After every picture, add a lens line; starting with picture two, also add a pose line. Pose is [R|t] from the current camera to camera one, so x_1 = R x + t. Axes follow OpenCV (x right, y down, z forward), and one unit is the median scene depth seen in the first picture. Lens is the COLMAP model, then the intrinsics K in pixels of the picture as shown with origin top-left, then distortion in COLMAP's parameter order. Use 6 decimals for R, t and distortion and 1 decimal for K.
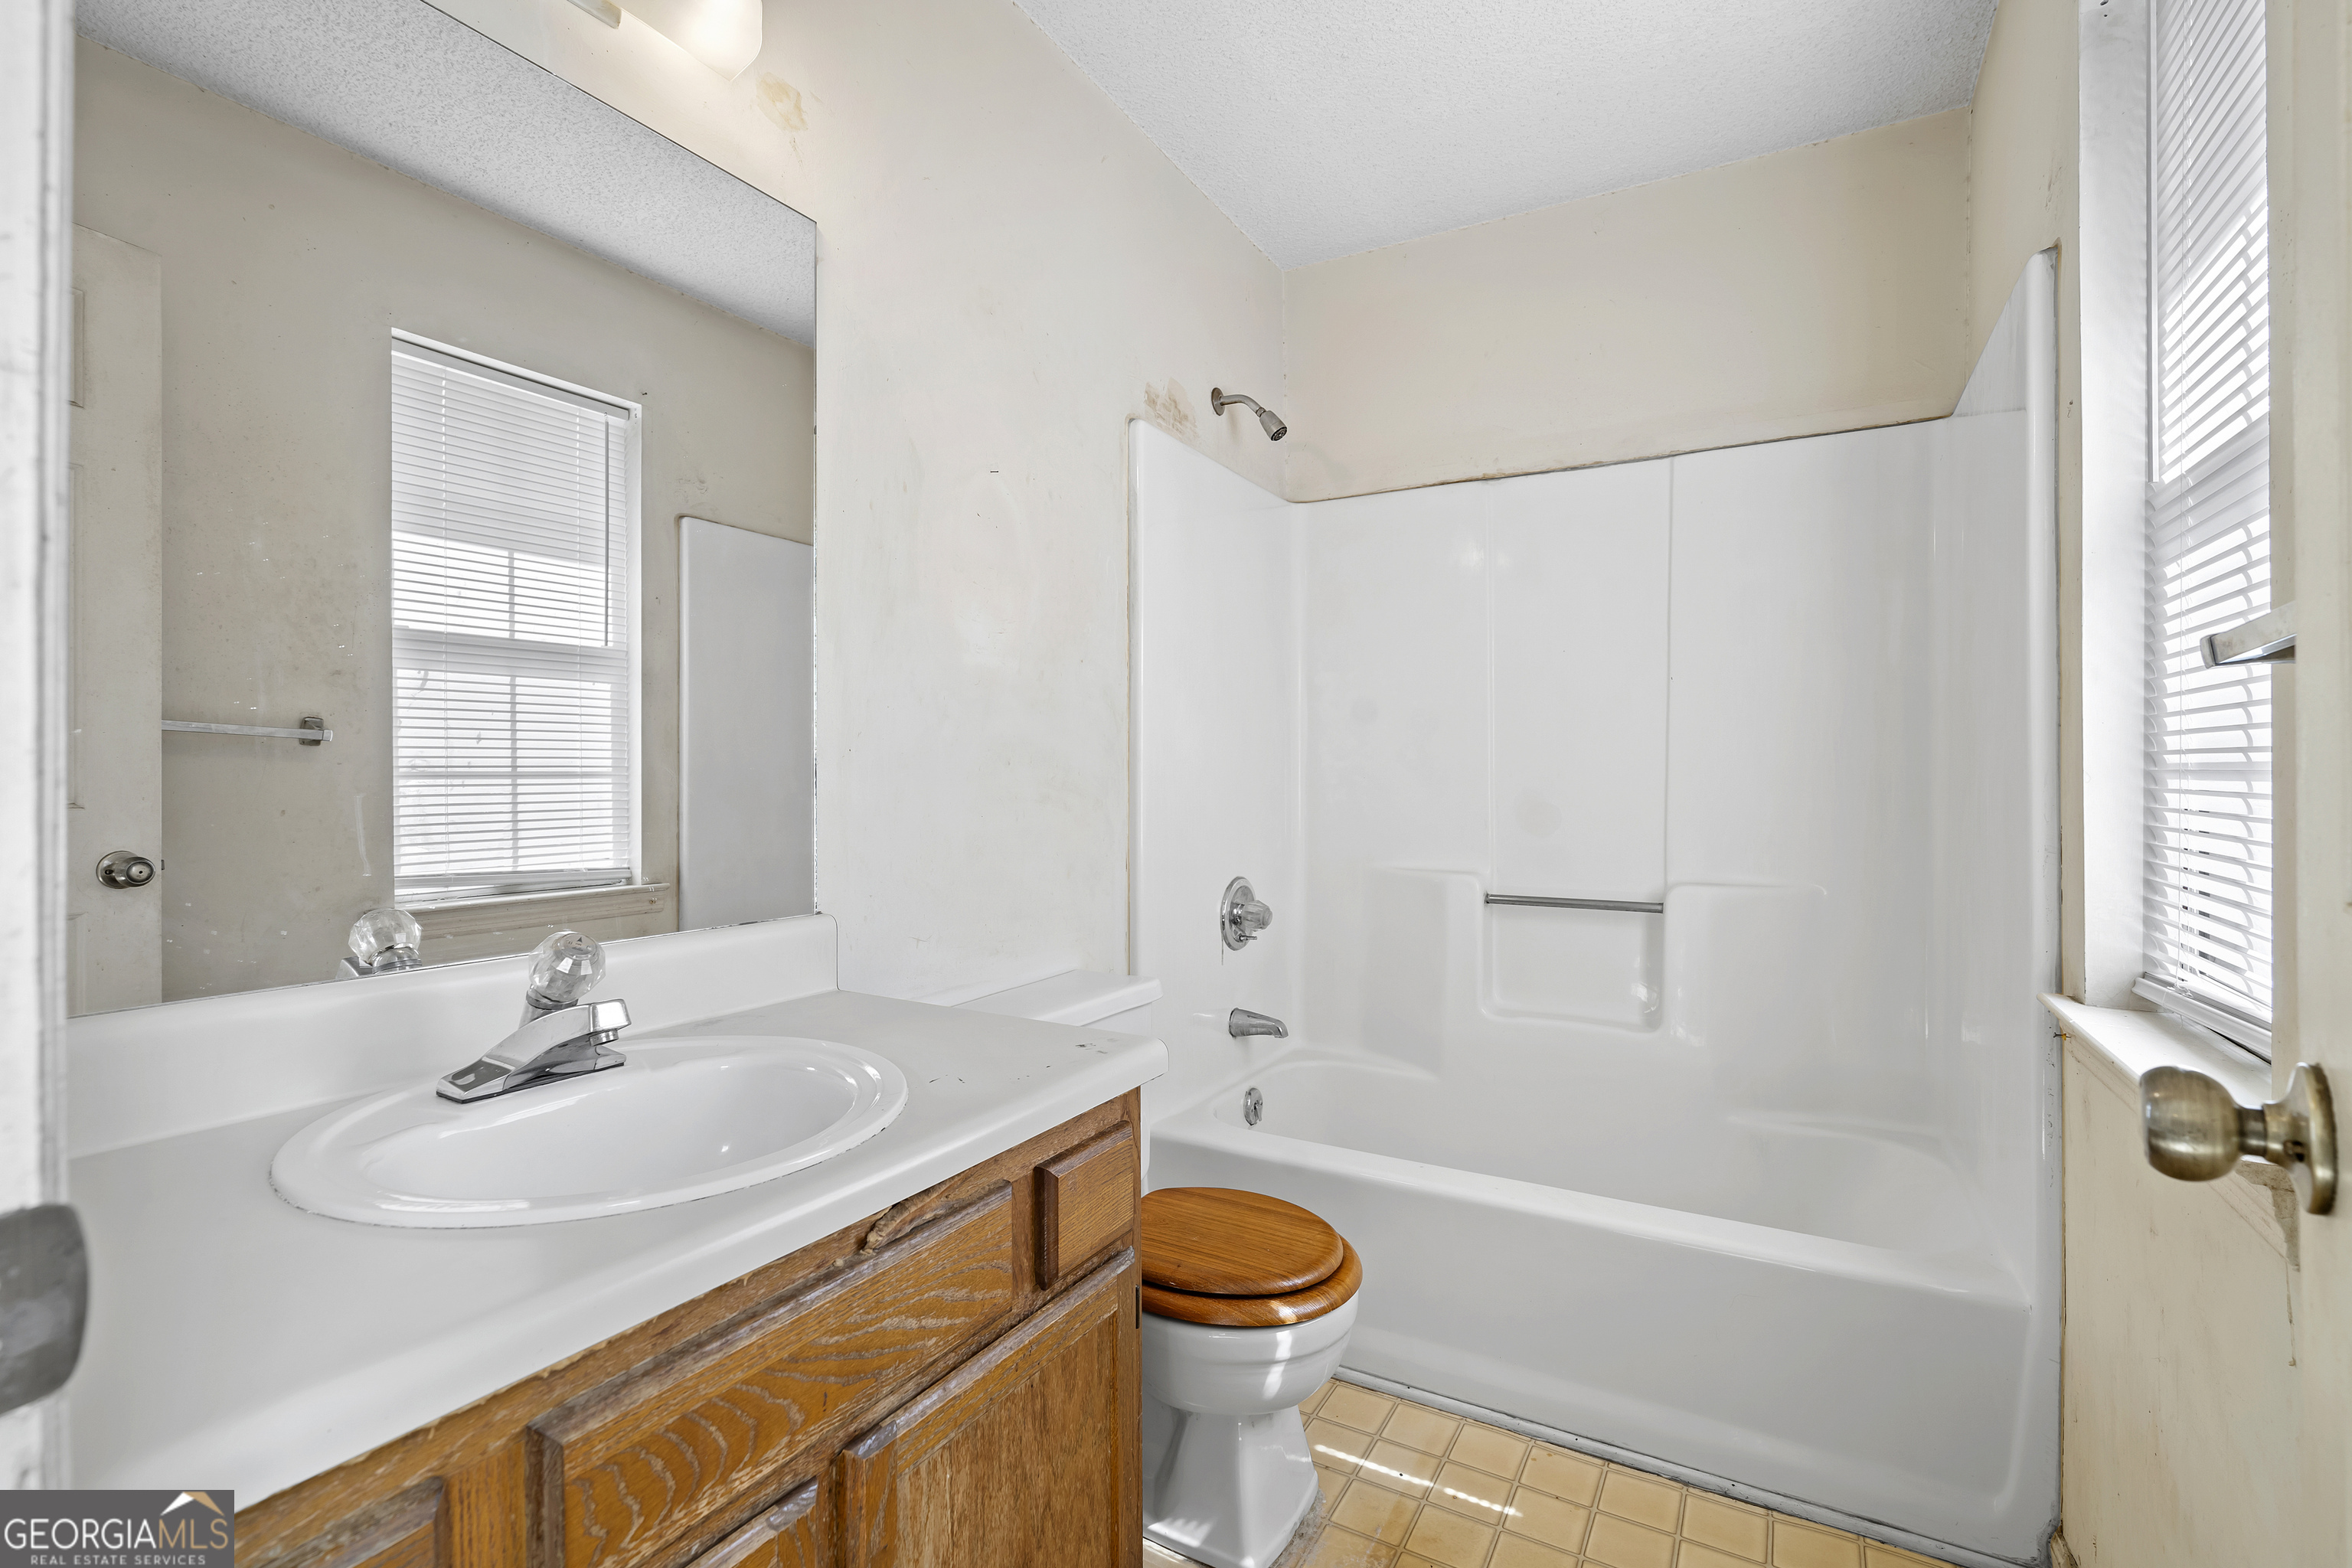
lens RADIAL K [[1065.5, 0, 1185.1], [0, 1065.5, 771.2], [0, 0, 1]] dist [-0.011784, 0.004809]
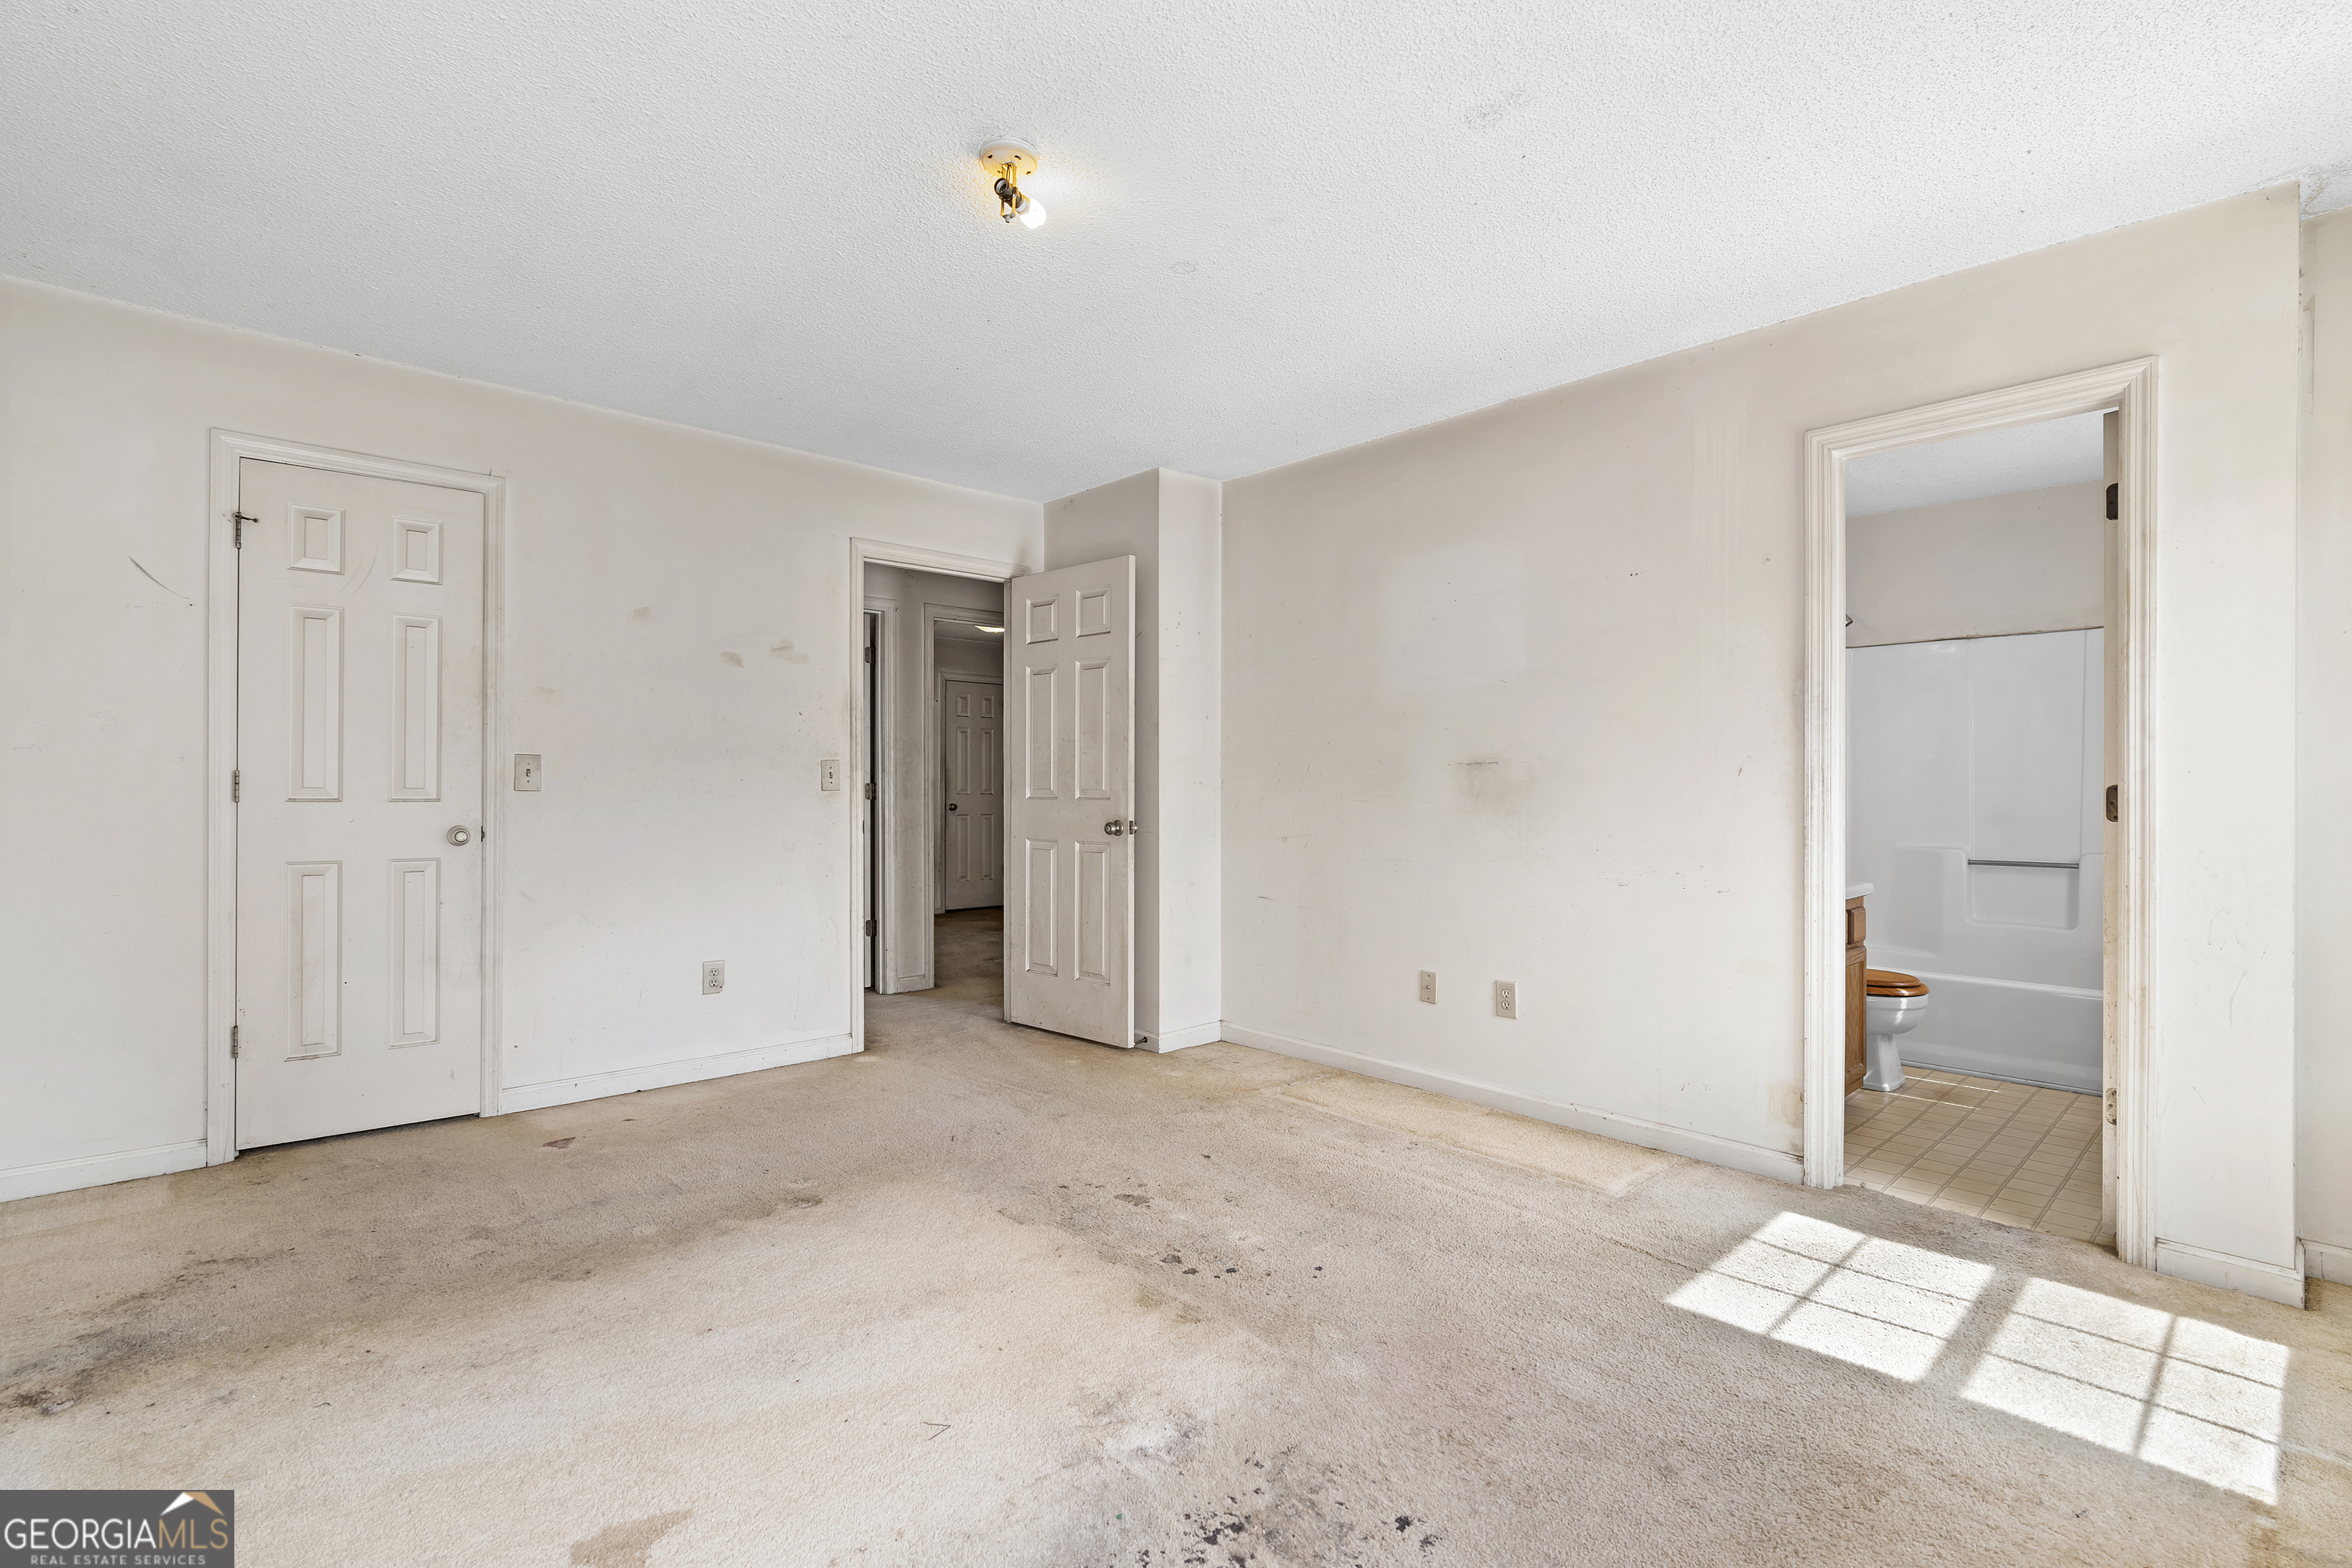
lens RADIAL K [[1065.5, 0, 1188.4], [0, 1065.5, 786.9], [0, 0, 1]] dist [-0.011784, 0.004809]
pose [[0.954262, 0.004713, -0.298933, -0.515413], [-0.005469, 0.999984, -0.001692, -0.003648], [0.298920, 0.003250, 0.954273, -1.309459]]
